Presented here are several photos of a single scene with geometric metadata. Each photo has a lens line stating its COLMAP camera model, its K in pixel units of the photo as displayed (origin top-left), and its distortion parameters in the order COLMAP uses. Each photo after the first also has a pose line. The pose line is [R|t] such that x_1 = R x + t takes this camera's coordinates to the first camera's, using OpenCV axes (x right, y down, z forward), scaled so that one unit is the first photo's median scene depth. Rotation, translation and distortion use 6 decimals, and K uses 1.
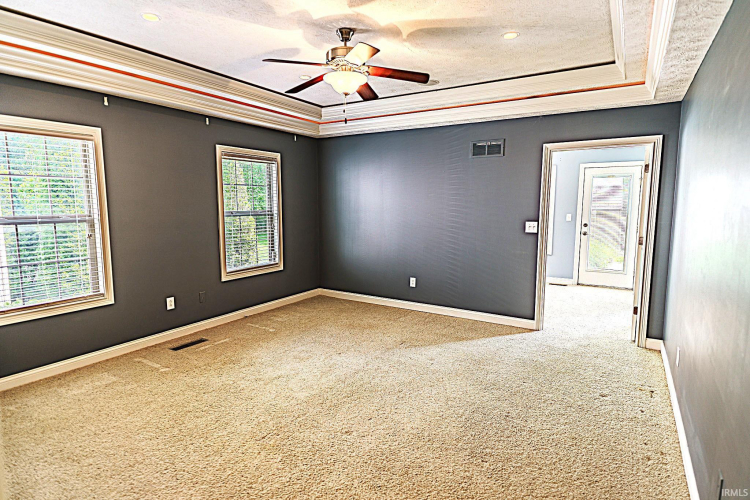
lens RADIAL K [[407.8, 0, 373.3], [0, 407.8, 246.9], [0, 0, 1]] dist [0.054345, -0.039218]
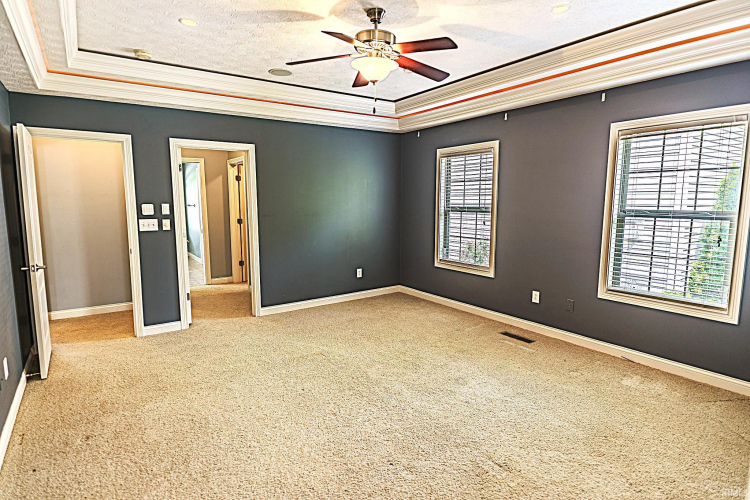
lens RADIAL K [[407.8, 0, 373.3], [0, 407.8, 246.9], [0, 0, 1]] dist [0.054345, -0.039218]
pose [[-0.391556, 0.116076, -0.912803, 0.680359], [-0.098757, 0.980980, 0.167108, -0.135007], [0.914839, 0.155578, -0.372645, 1.156000]]
